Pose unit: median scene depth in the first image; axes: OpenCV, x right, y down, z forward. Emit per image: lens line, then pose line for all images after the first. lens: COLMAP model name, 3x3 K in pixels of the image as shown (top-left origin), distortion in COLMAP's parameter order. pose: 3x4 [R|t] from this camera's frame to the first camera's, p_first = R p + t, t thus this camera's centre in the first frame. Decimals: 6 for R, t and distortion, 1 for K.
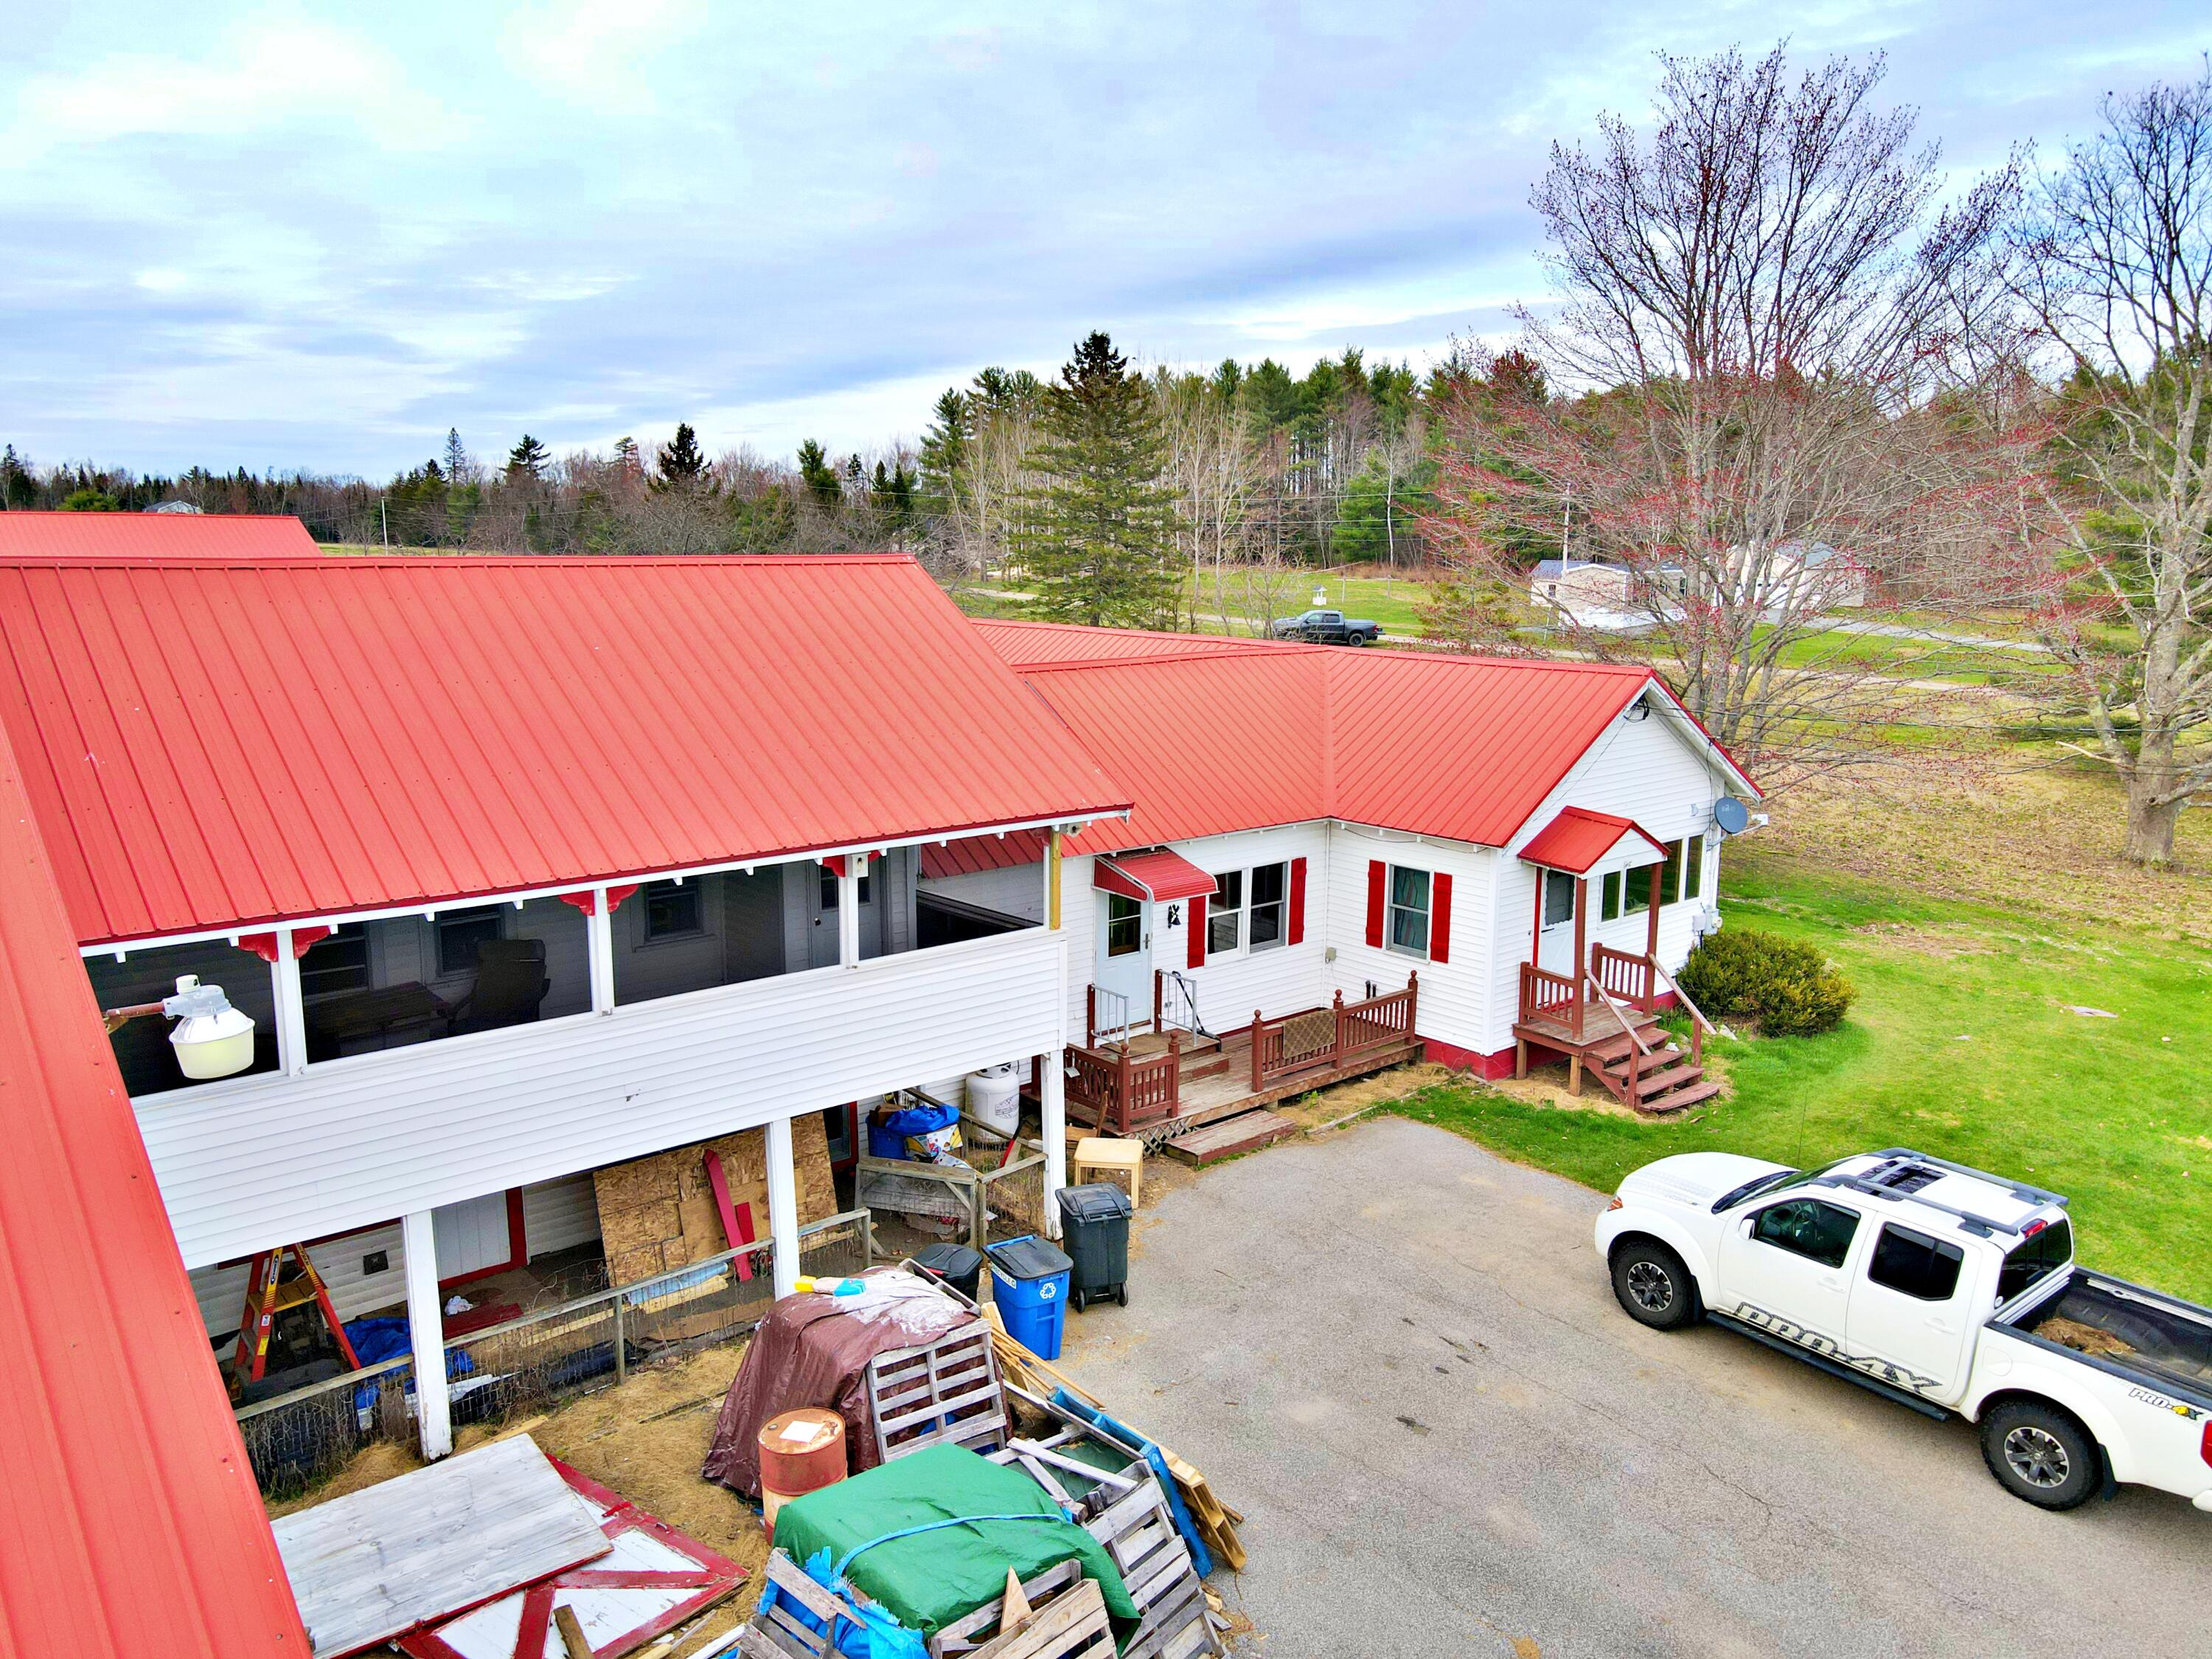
lens RADIAL K [[1639.8, 0, 1106.0], [0, 1639.8, 829.5], [0, 0, 1]] dist [0.003504, 0.002984]
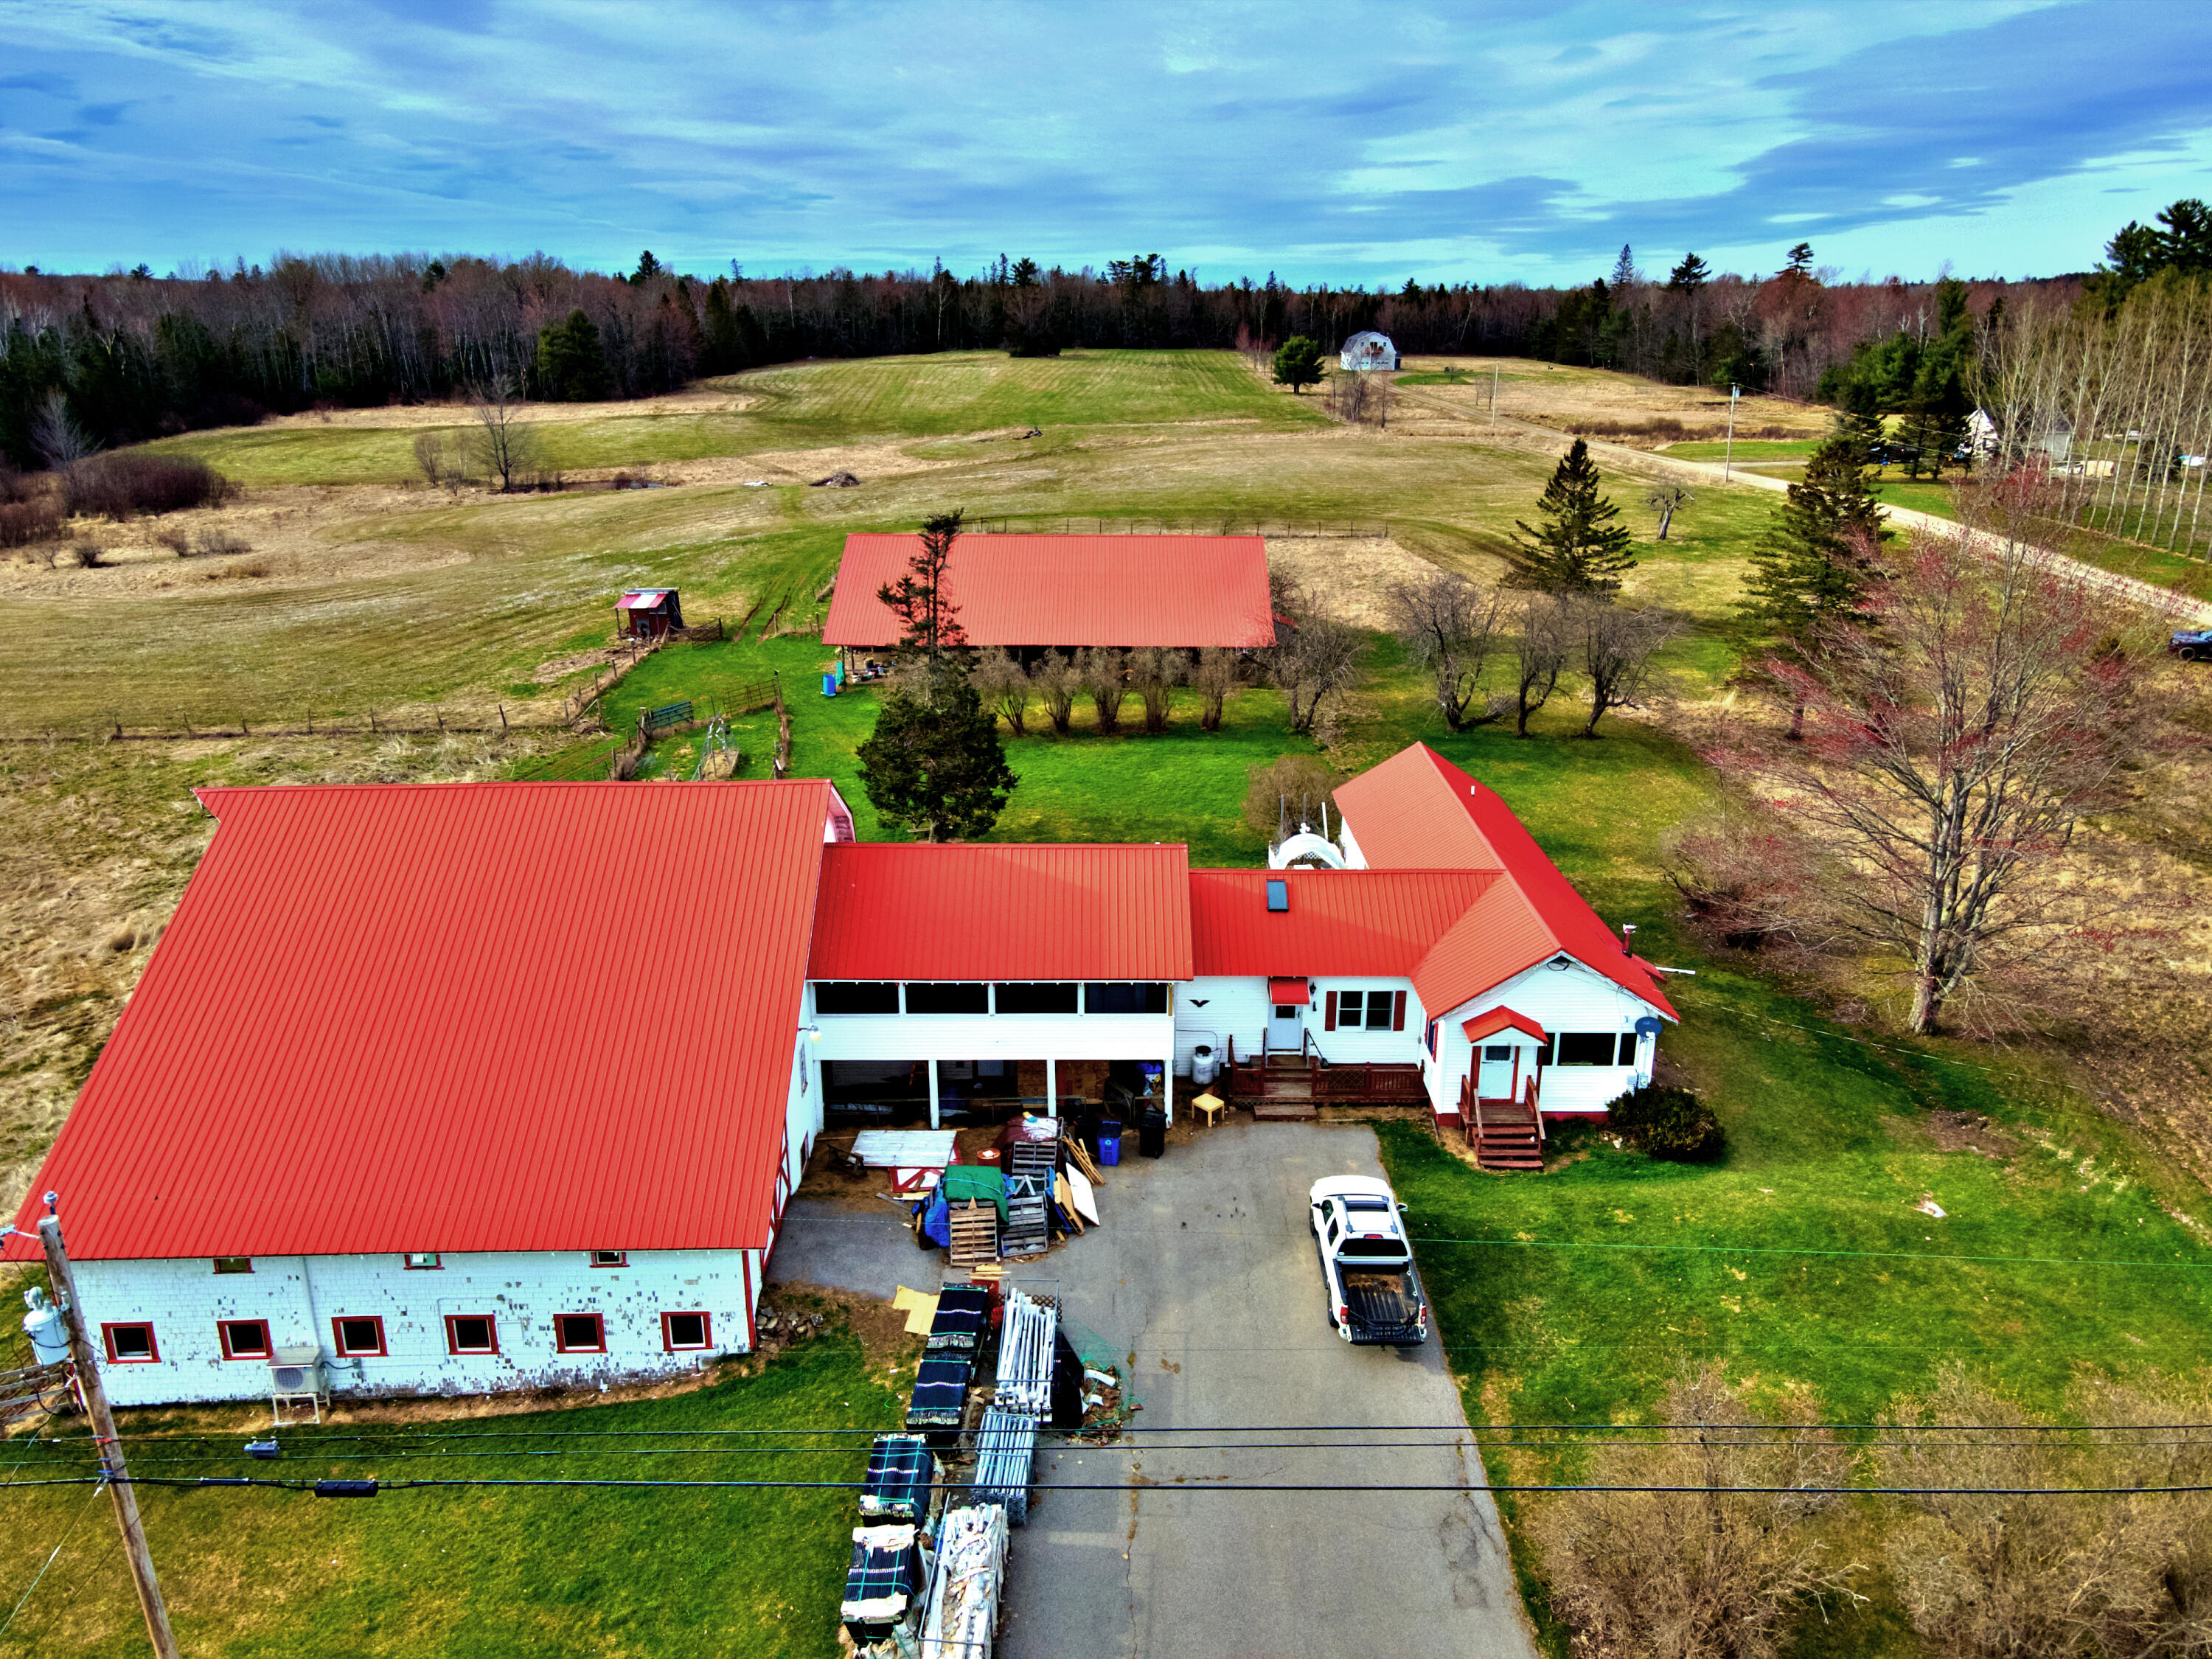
lens RADIAL K [[1639.8, 0, 1106.0], [0, 1639.8, 829.5], [0, 0, 1]] dist [0.003504, 0.002984]
pose [[0.764472, 0.205393, -0.611061, 1.068884], [-0.114915, 0.976123, 0.184335, -0.525513], [0.634332, -0.070699, 0.769821, -0.798216]]
